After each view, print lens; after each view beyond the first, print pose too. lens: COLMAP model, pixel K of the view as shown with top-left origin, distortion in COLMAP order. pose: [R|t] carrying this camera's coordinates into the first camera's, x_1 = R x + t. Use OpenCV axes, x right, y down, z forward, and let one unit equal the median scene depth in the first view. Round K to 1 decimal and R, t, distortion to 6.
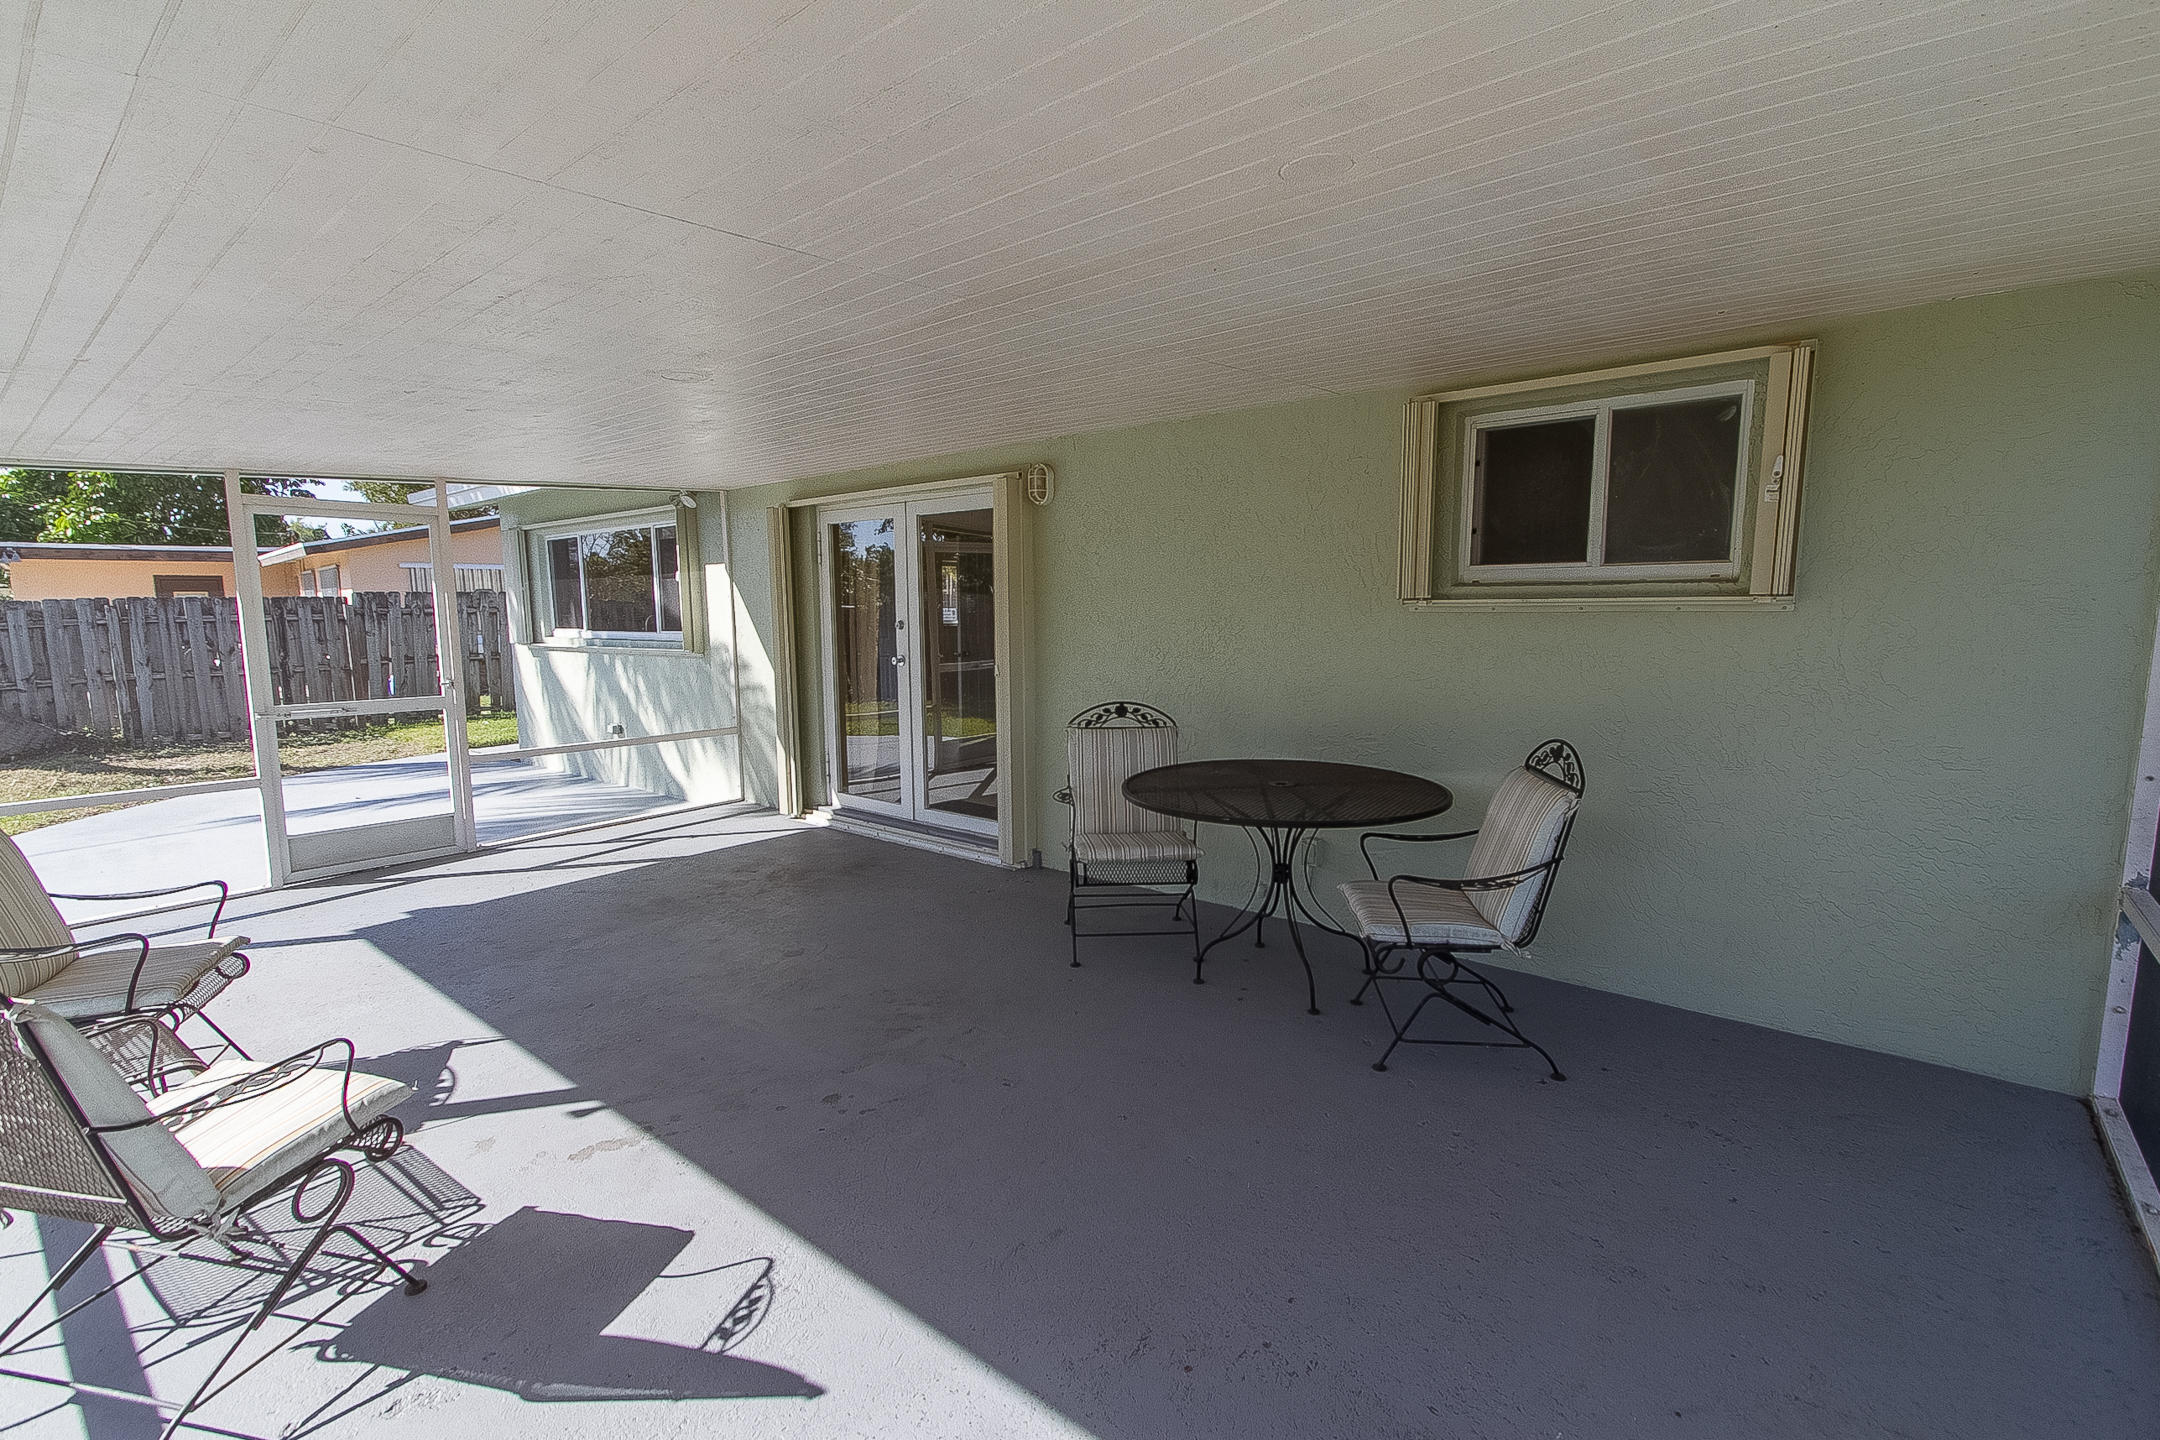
lens RADIAL K [[982.0, 0, 1076.0], [0, 982.0, 739.3], [0, 0, 1]] dist [0.011036, -0.003321]
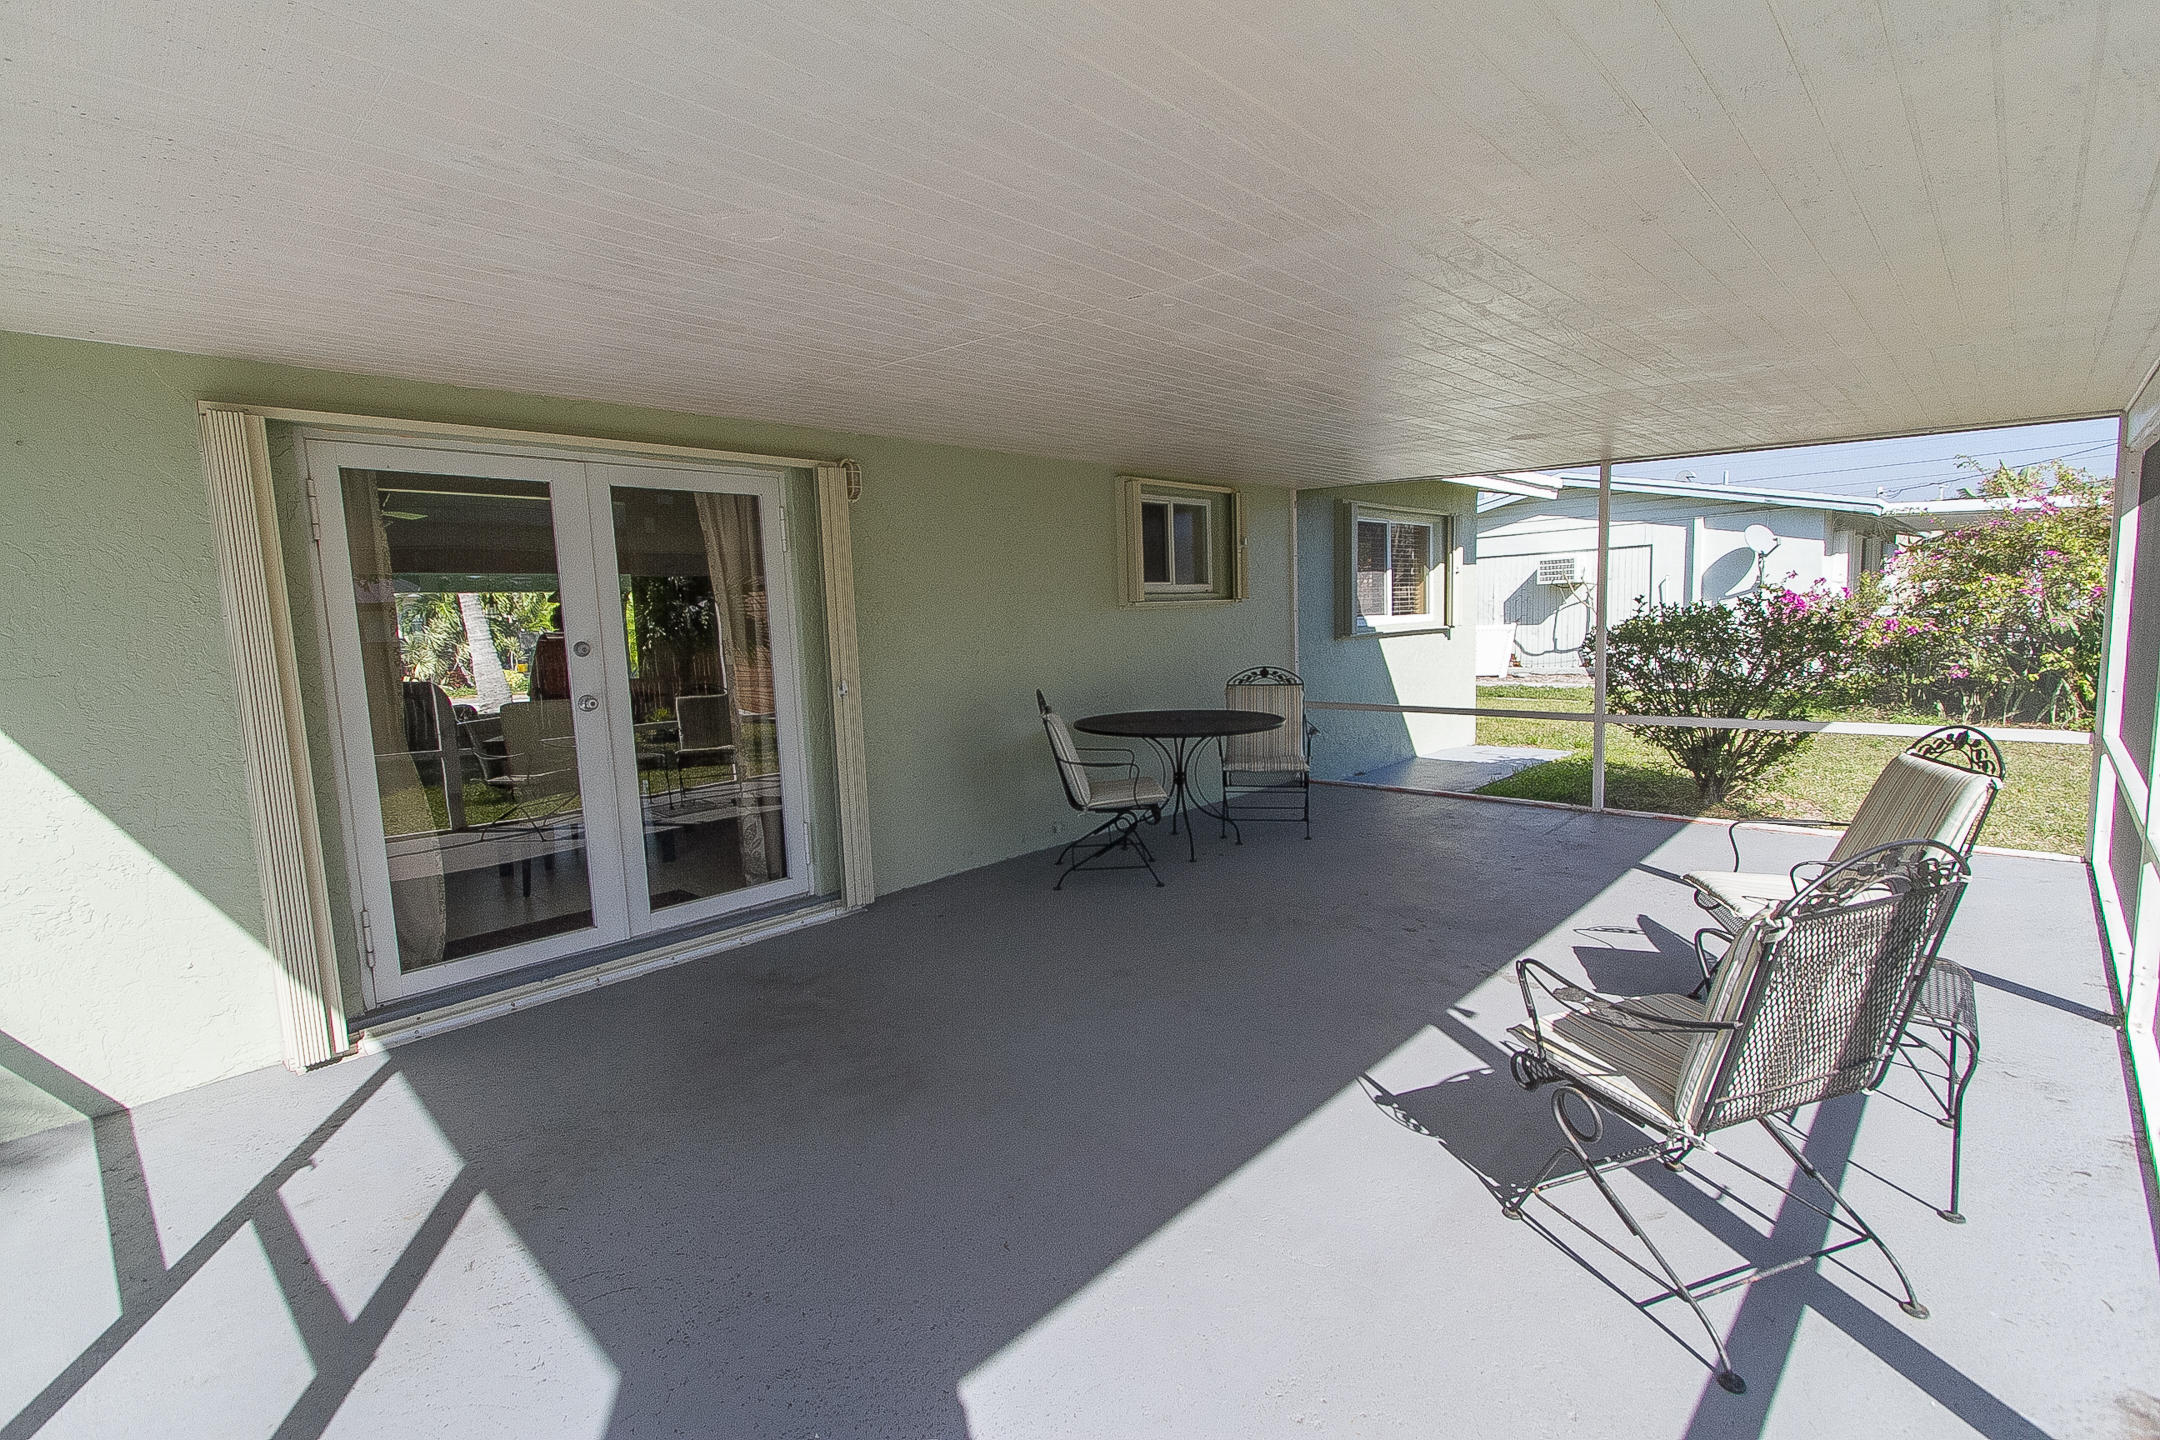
lens RADIAL K [[982.0, 0, 1094.2], [0, 982.0, 733.6], [0, 0, 1]] dist [0.011036, -0.003321]
pose [[0.053956, -0.121186, 0.991162, -1.469099], [0.164435, 0.980135, 0.110886, -0.141668], [-0.984911, 0.156999, 0.072812, 1.145317]]
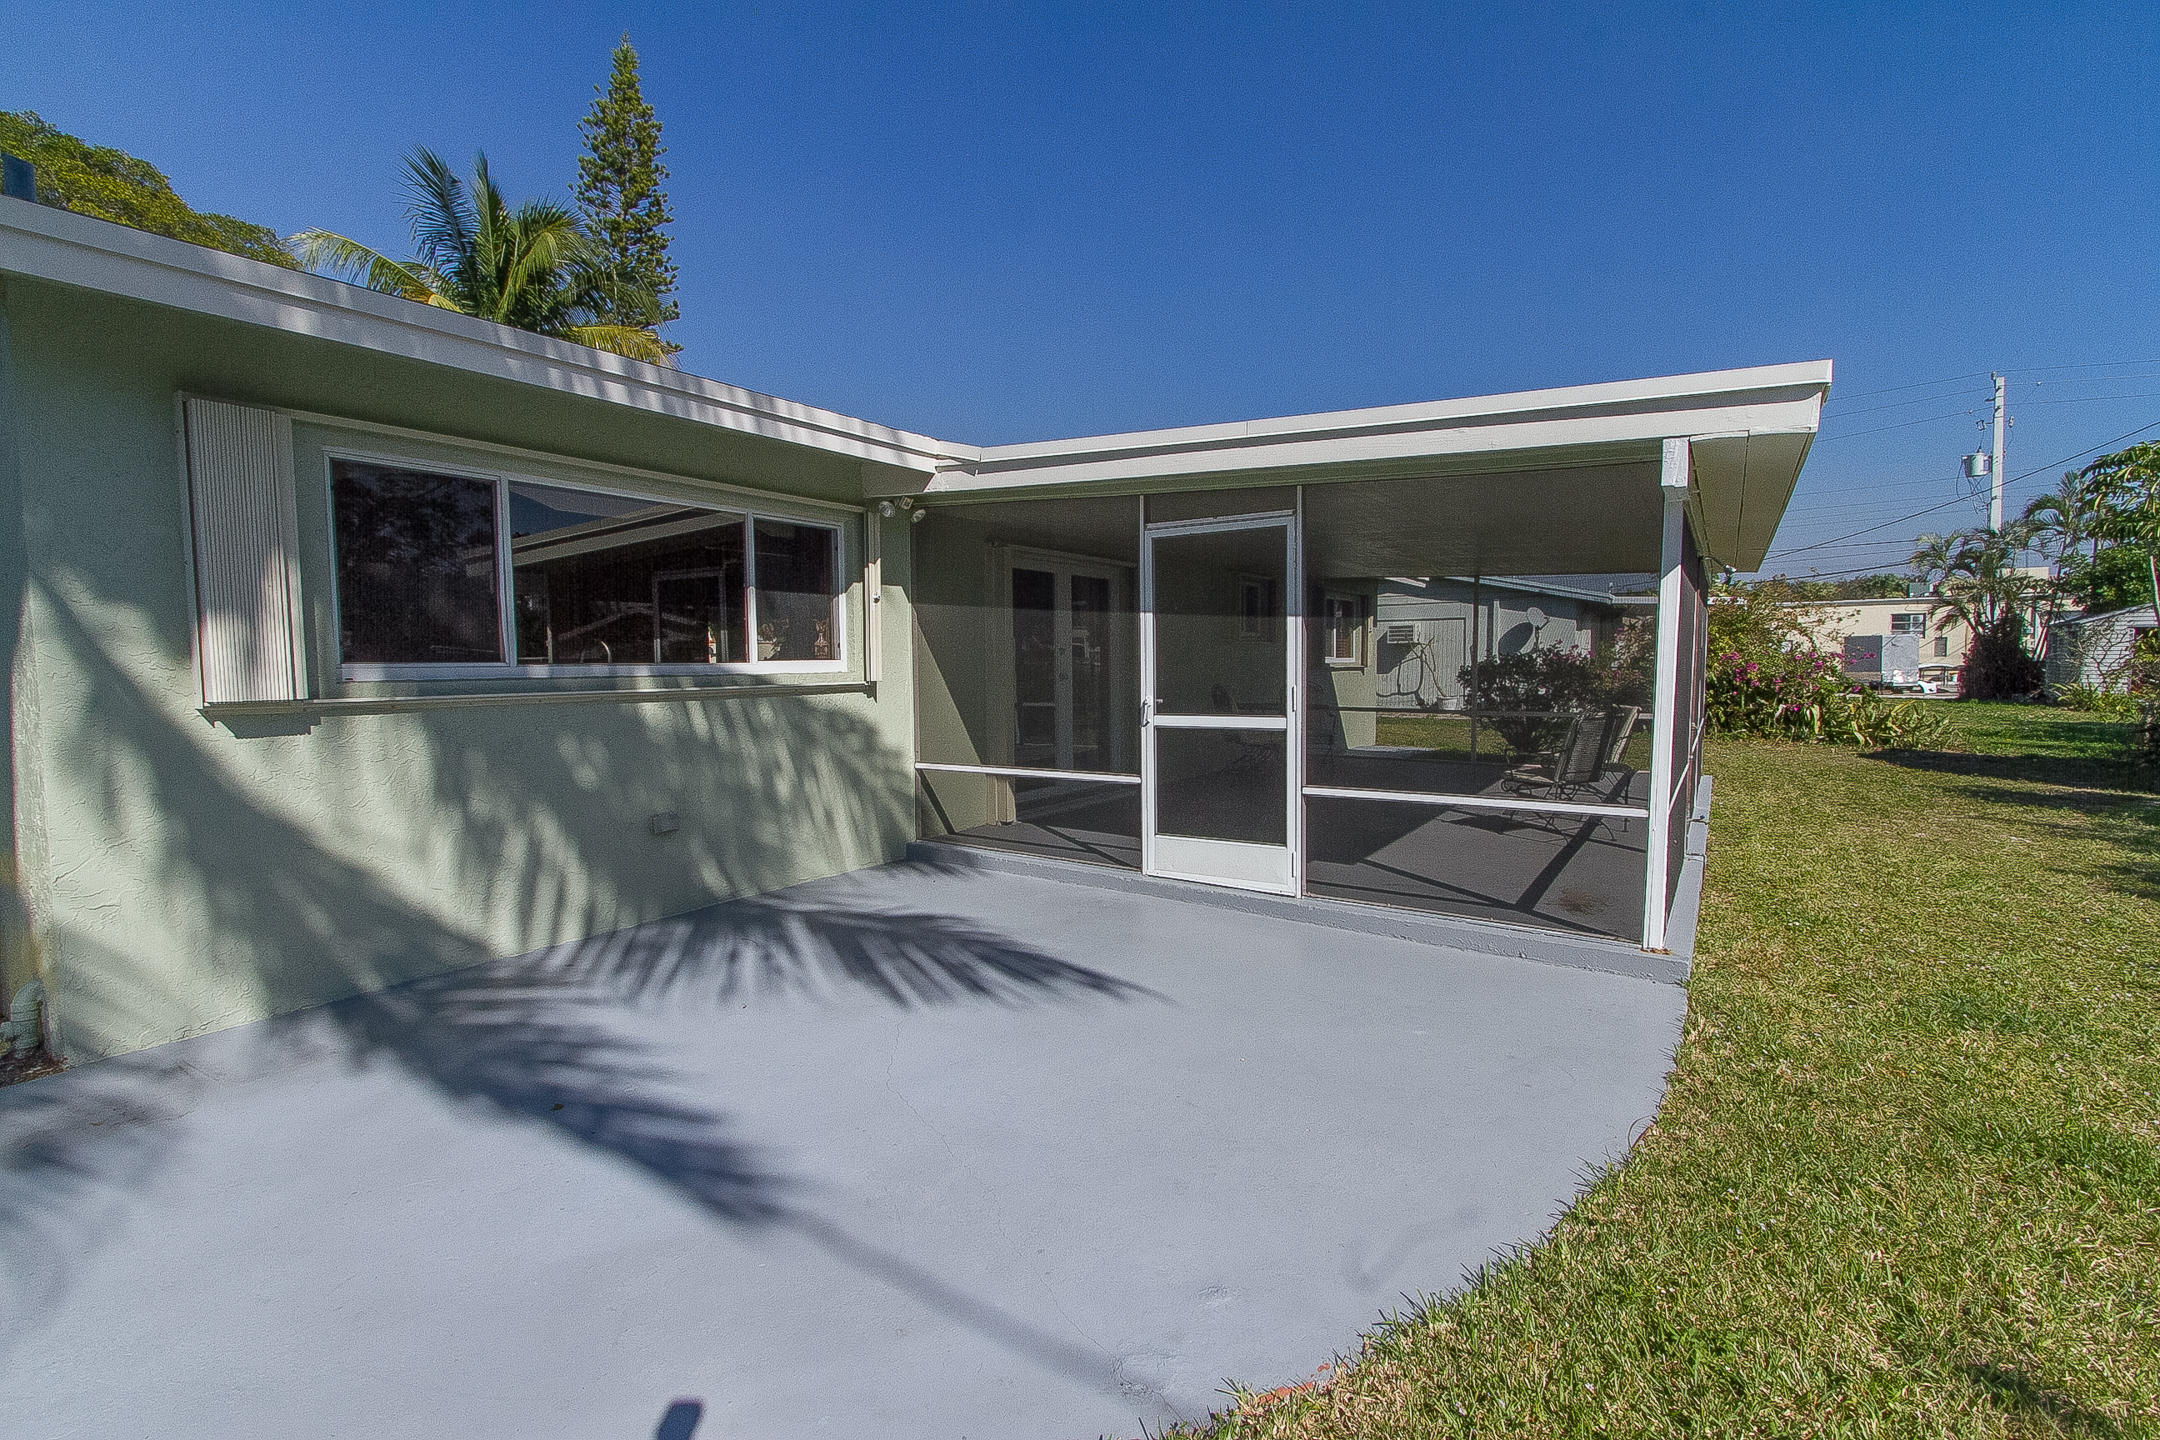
lens RADIAL K [[982.0, 0, 1082.0], [0, 982.0, 730.7], [0, 0, 1]] dist [0.011036, -0.003321]
pose [[-0.116654, -0.066364, 0.990953, -2.930289], [0.133908, 0.987603, 0.081903, -0.210697], [-0.984104, 0.142251, -0.106321, 2.132877]]
